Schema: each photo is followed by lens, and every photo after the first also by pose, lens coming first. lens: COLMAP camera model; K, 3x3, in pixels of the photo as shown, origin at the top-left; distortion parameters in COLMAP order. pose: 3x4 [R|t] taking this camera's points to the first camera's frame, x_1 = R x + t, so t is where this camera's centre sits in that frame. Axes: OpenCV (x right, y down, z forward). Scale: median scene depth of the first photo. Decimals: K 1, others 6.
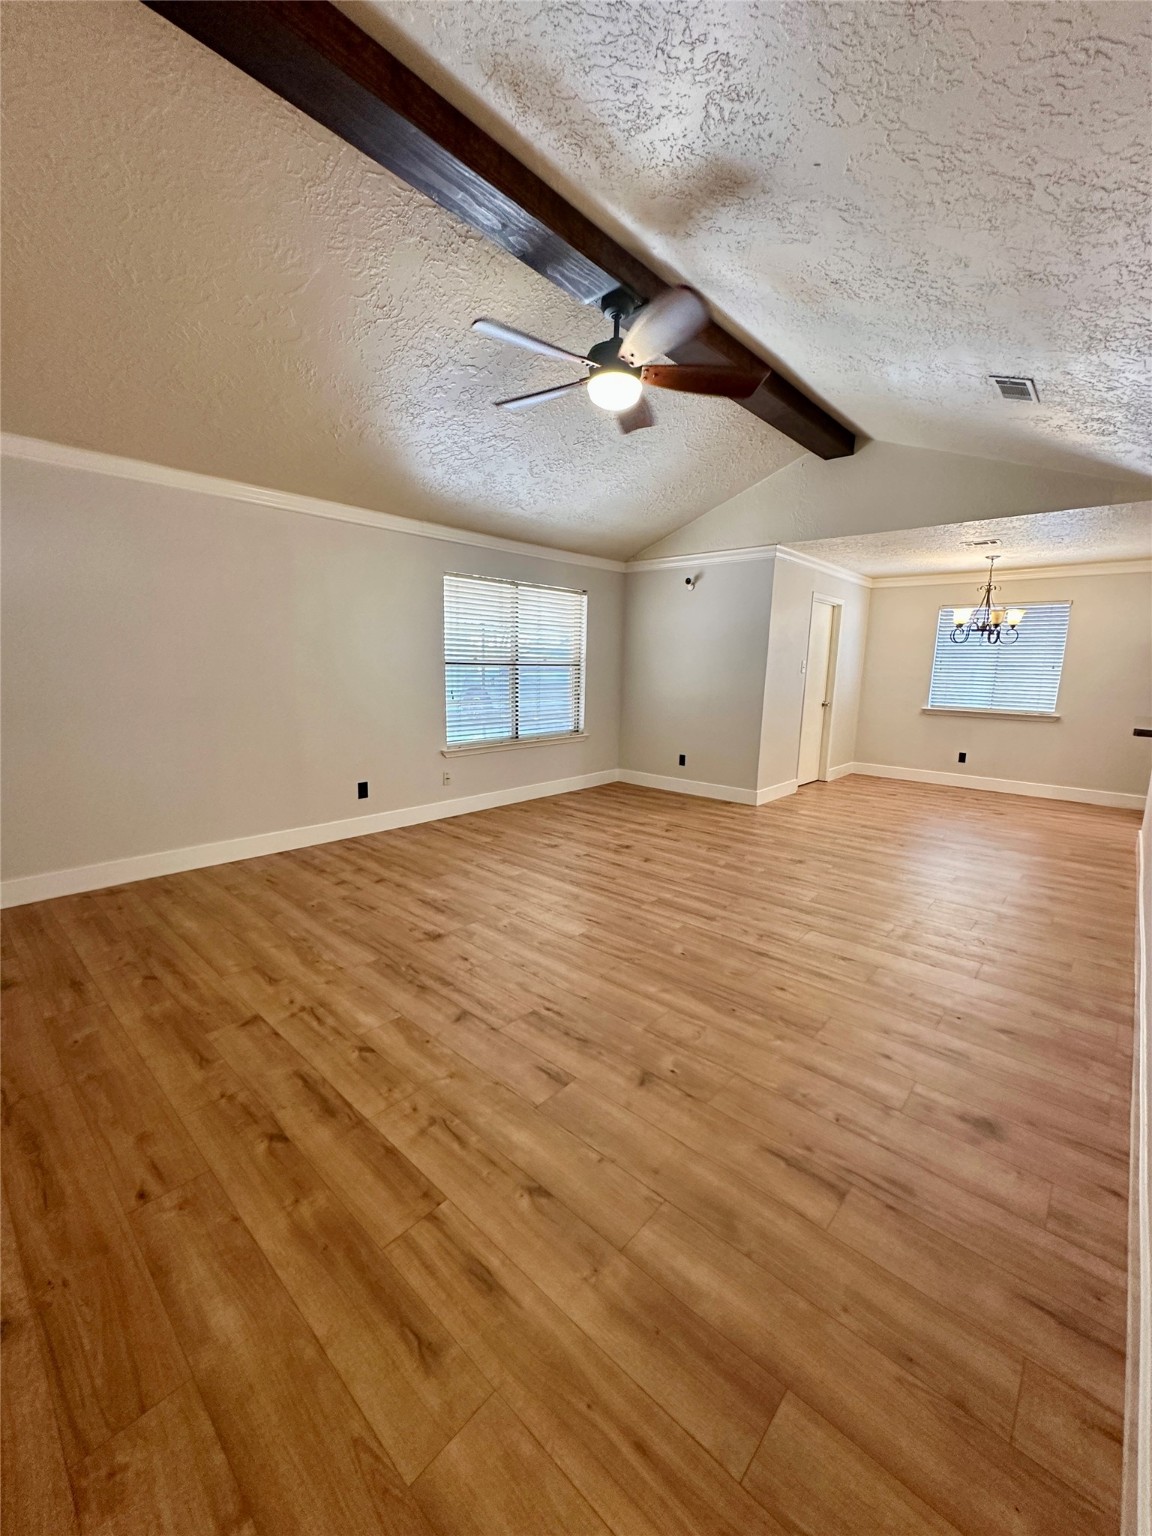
lens RADIAL K [[621.6, 0, 575.1], [0, 621.6, 768.9], [0, 0, 1]] dist [0.000672, -0.000975]
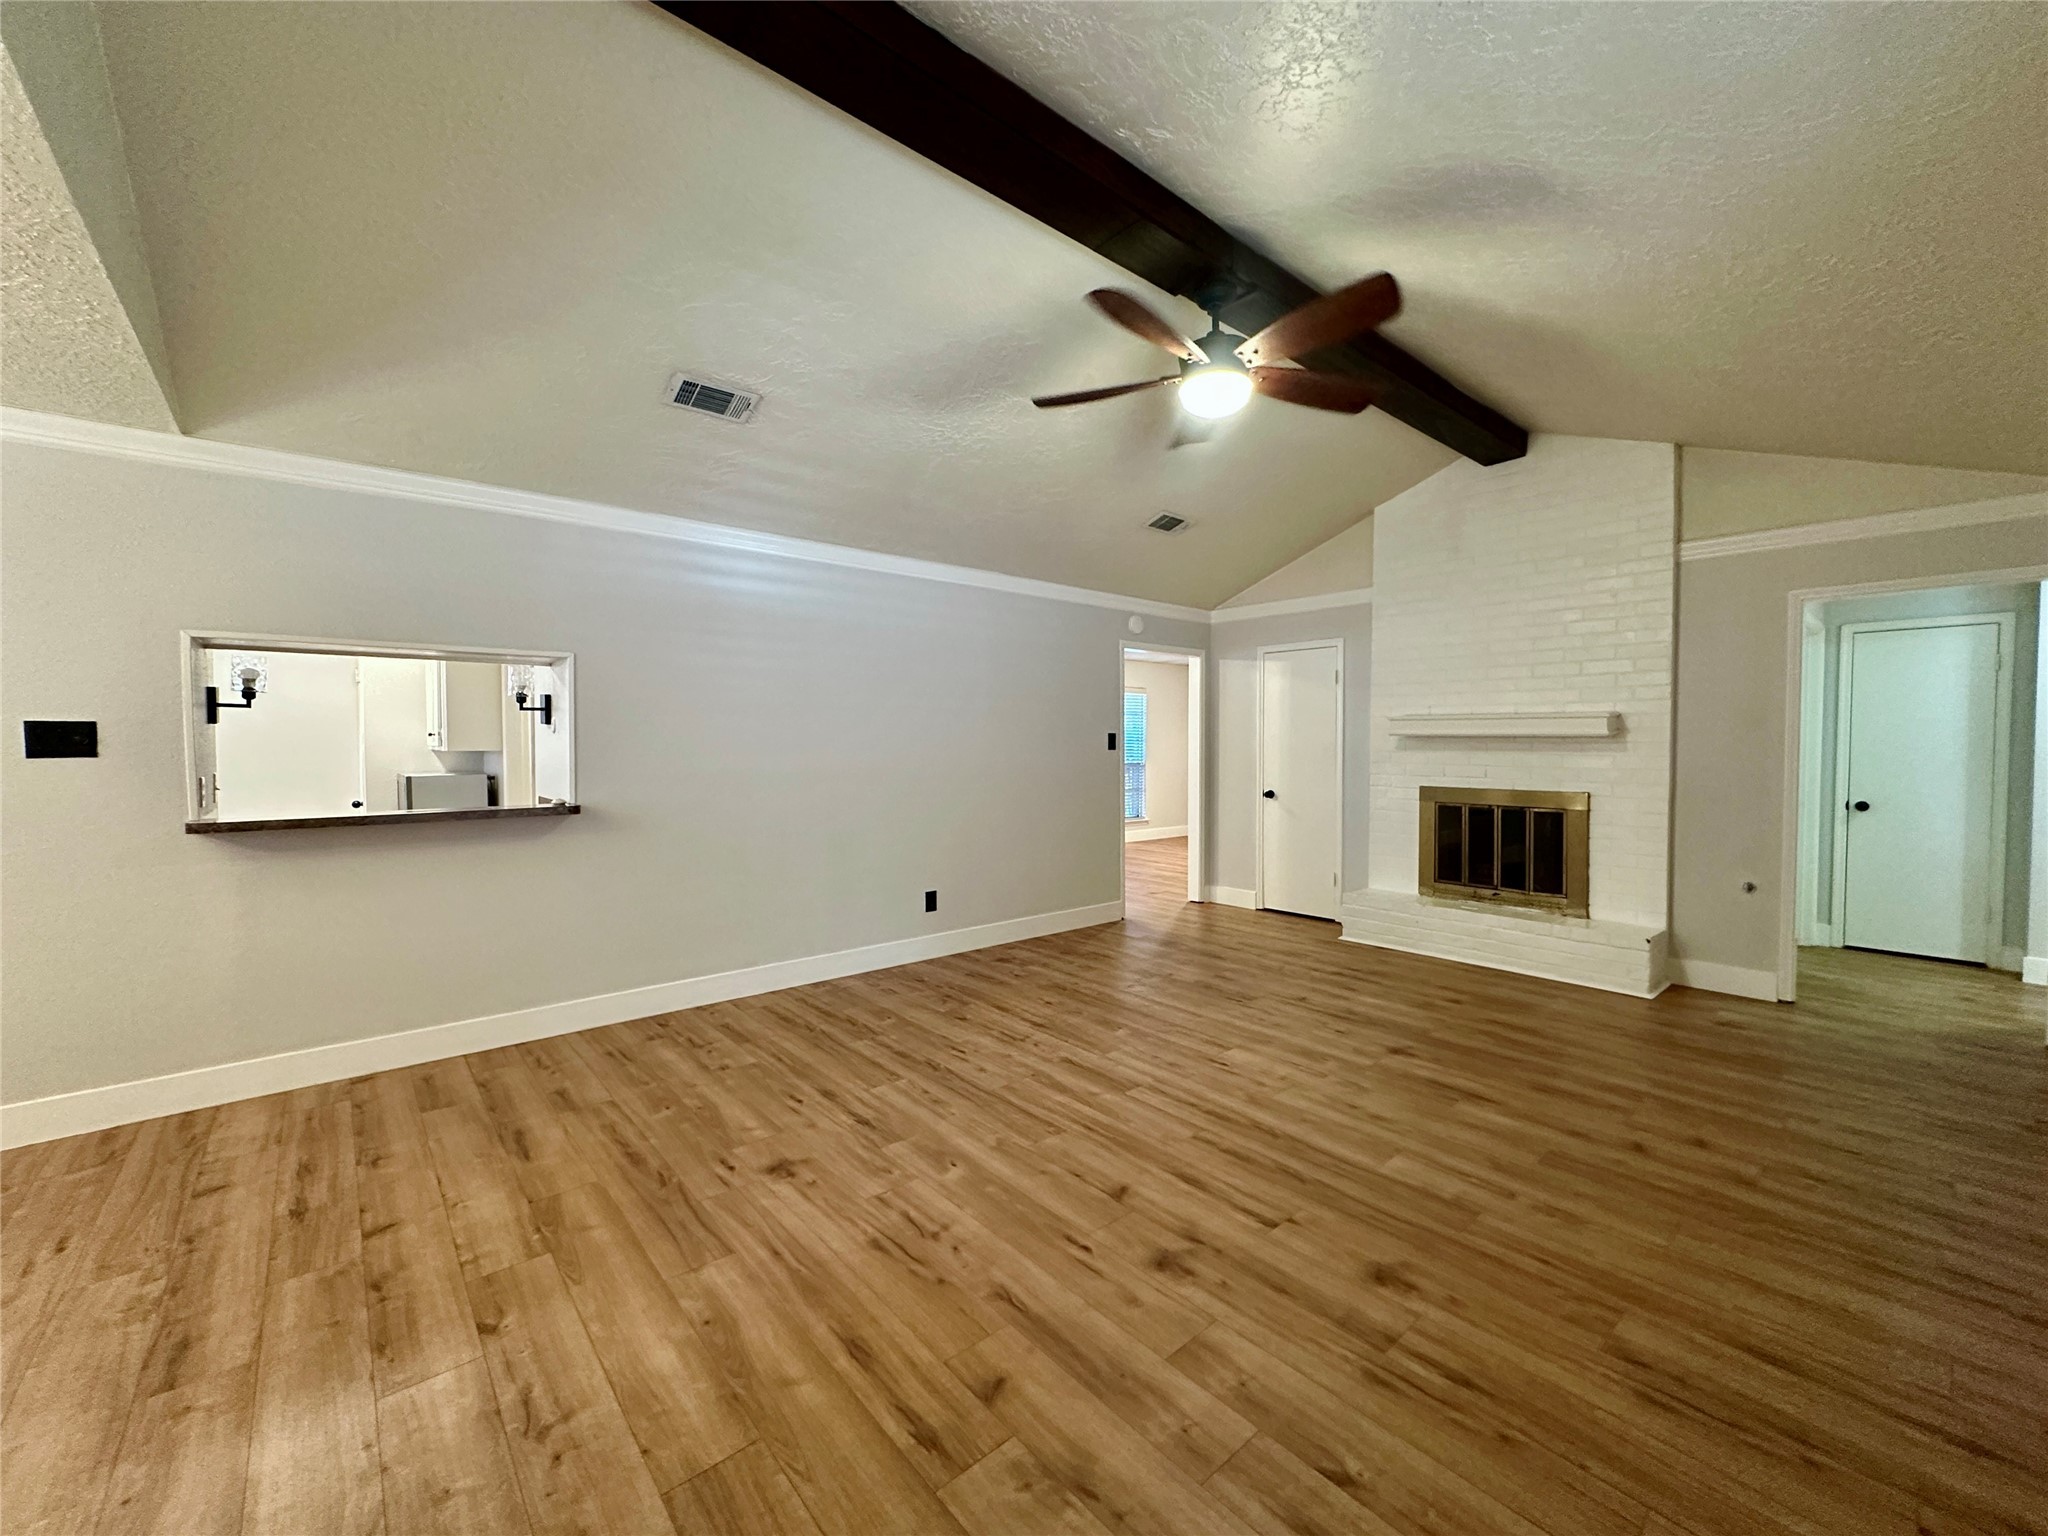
lens RADIAL K [[828.7, 0, 1027.3], [0, 828.7, 768.6], [0, 0, 1]] dist [0.000672, -0.000975]
pose [[-0.993276, -0.021022, 0.113848, 0.137086], [0.002611, 0.979059, 0.203558, -0.291678], [-0.115743, 0.202487, -0.972421, 1.713518]]
